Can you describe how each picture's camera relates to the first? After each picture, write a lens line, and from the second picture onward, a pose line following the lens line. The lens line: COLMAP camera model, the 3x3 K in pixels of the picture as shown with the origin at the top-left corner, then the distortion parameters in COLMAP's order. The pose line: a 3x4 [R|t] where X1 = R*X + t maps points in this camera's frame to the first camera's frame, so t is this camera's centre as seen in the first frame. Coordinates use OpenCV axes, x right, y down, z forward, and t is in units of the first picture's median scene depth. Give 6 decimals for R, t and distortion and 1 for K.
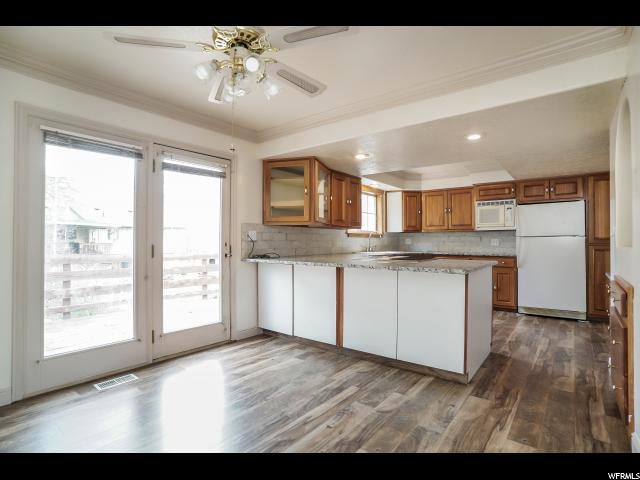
lens RADIAL K [[335.2, 0, 317.0], [0, 335.2, 240.3], [0, 0, 1]] dist [-0.044623, 0.008052]
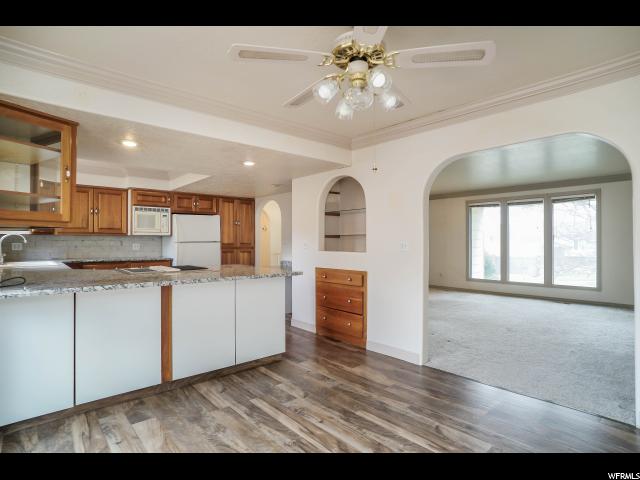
lens RADIAL K [[335.2, 0, 315.1], [0, 335.2, 241.7], [0, 0, 1]] dist [-0.044623, 0.008052]
pose [[0.187185, -0.003233, 0.982319, -0.520878], [-0.005194, 0.999977, 0.004281, -0.024263], [-0.982311, -0.005904, 0.187164, 0.397772]]
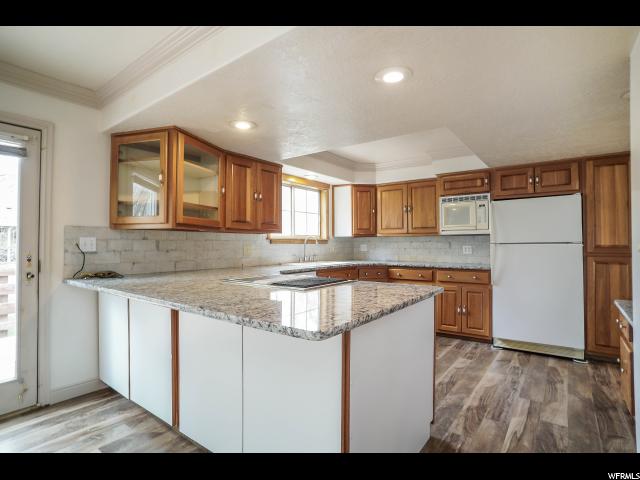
lens RADIAL K [[335.2, 0, 317.9], [0, 335.2, 239.1], [0, 0, 1]] dist [-0.044623, 0.008052]
pose [[0.999904, -0.001226, 0.013824, 0.254844], [0.001349, 0.999959, -0.008907, -0.017723], [-0.013813, 0.008924, 0.999865, 0.321396]]
